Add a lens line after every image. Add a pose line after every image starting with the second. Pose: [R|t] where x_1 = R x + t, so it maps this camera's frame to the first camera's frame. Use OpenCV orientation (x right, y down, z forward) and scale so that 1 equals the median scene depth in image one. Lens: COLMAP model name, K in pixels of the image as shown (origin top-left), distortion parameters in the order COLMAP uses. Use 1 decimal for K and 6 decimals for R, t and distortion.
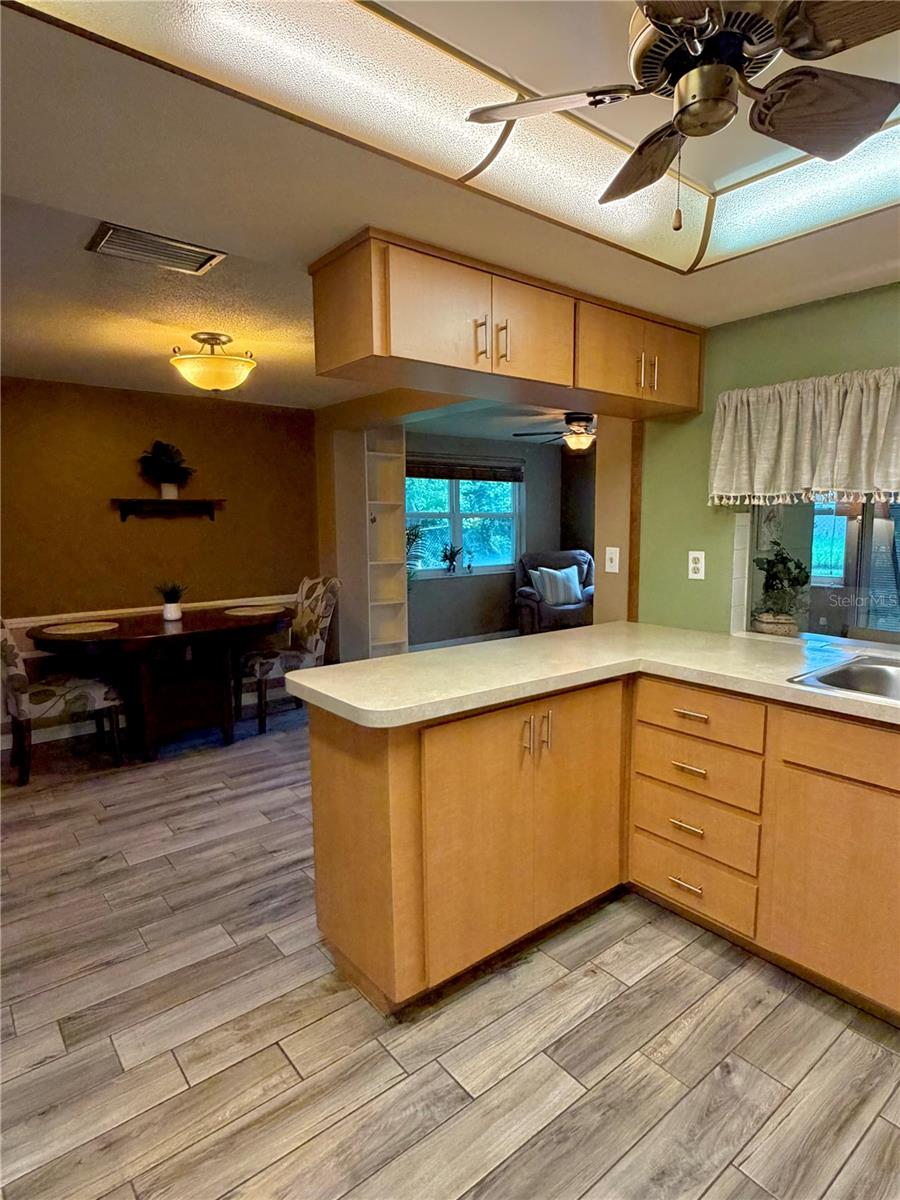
lens RADIAL K [[667.8, 0, 450.0], [0, 667.8, 600.0], [0, 0, 1]] dist [-0.001126, -0.000278]
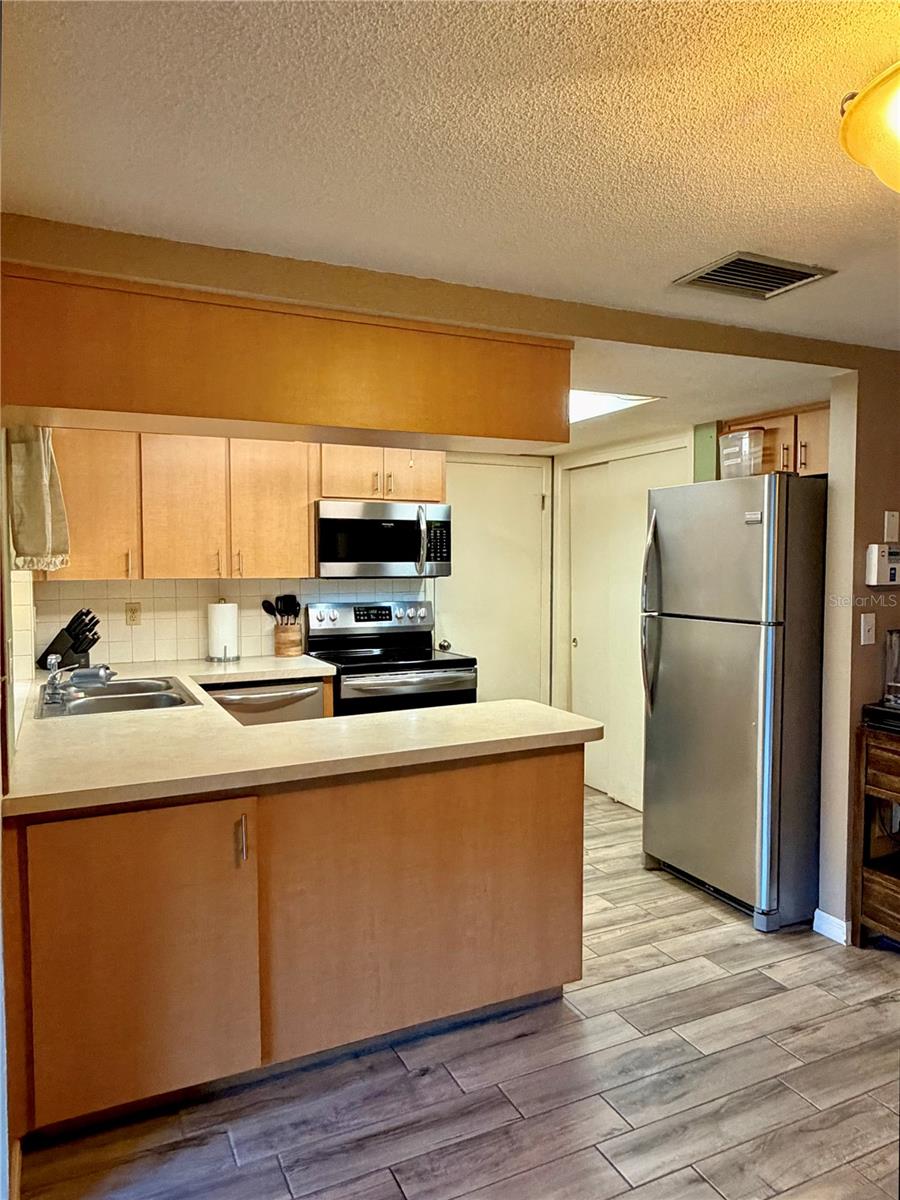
lens RADIAL K [[811.3, 0, 450.0], [0, 811.3, 600.0], [0, 0, 1]] dist [-0.000735, -0.000368]
pose [[-0.972837, -0.003092, 0.231471, -0.195683], [0.038028, 0.984192, 0.172971, -0.200385], [-0.228347, 0.177075, -0.957341, 1.439548]]
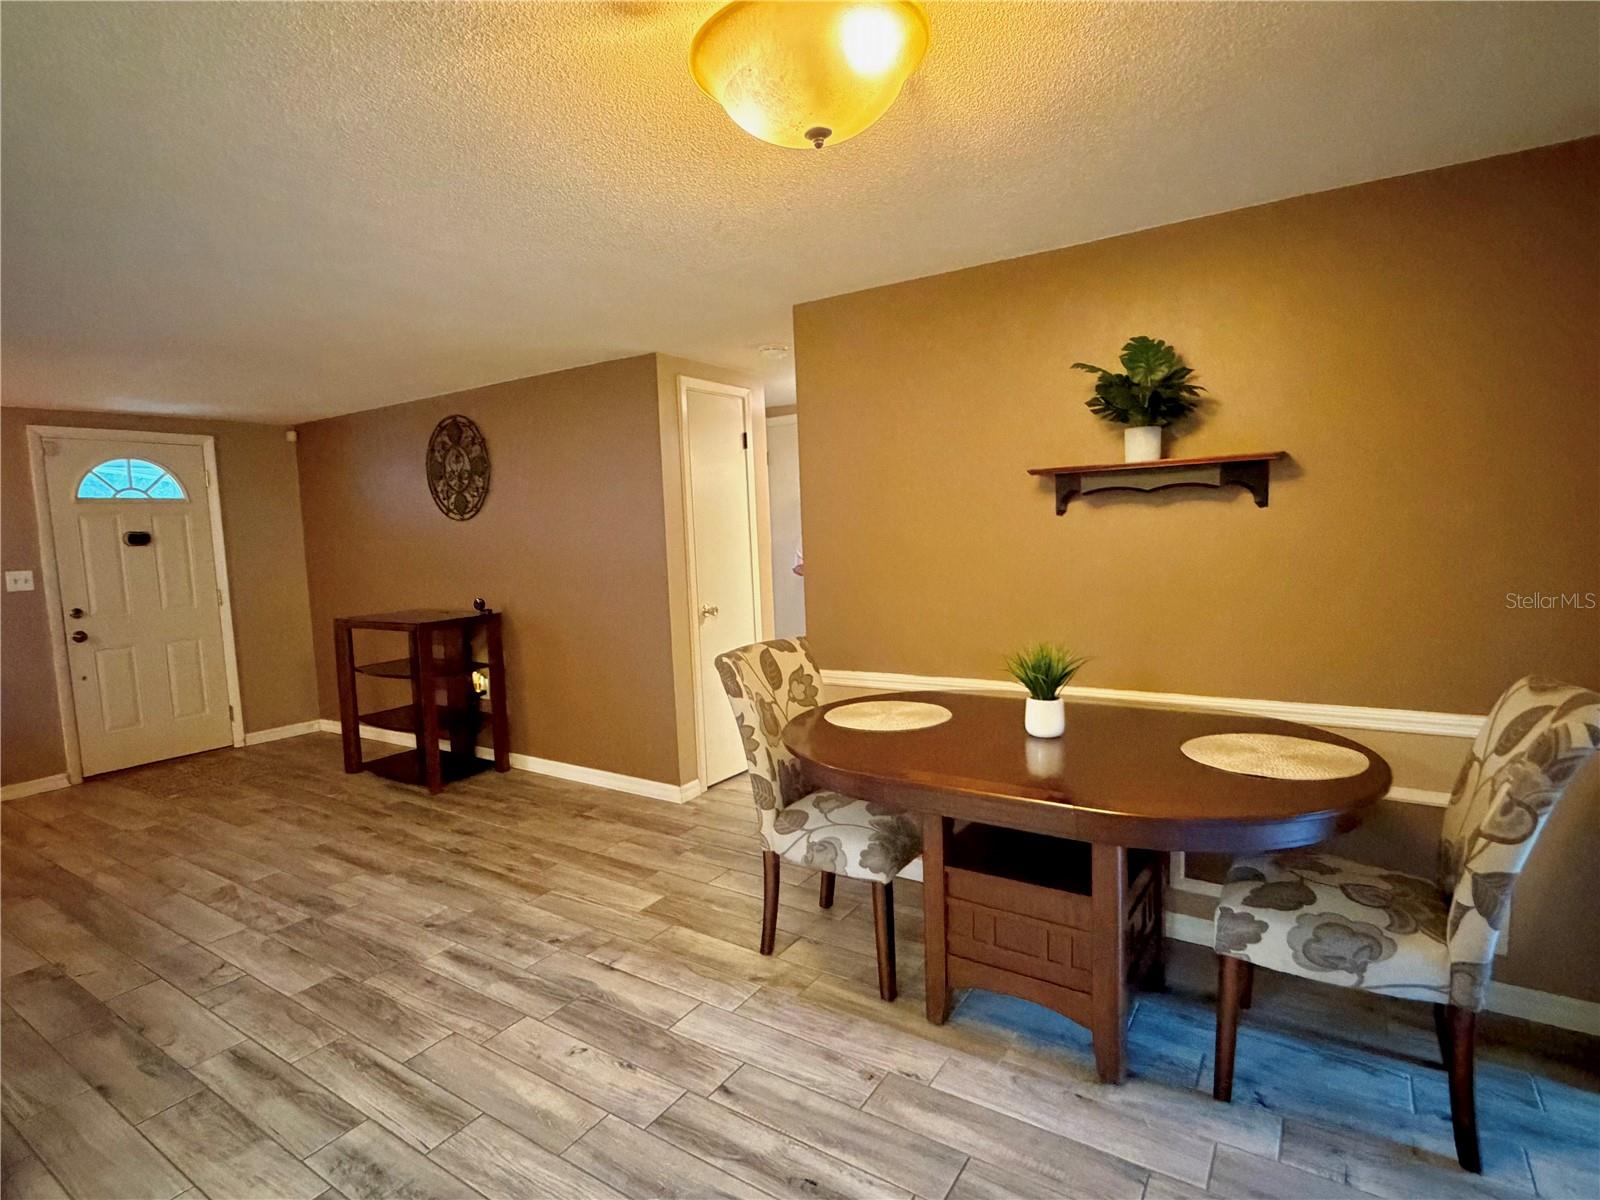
lens RADIAL K [[818.1, 0, 800.0], [0, 818.1, 600.0], [0, 0, 1]] dist [-0.000539, 0.001215]
pose [[0.301922, 0.083969, -0.949627, 0.062576], [-0.078805, 0.994903, 0.062917, -0.106814], [0.950070, 0.055840, 0.307000, 0.878707]]
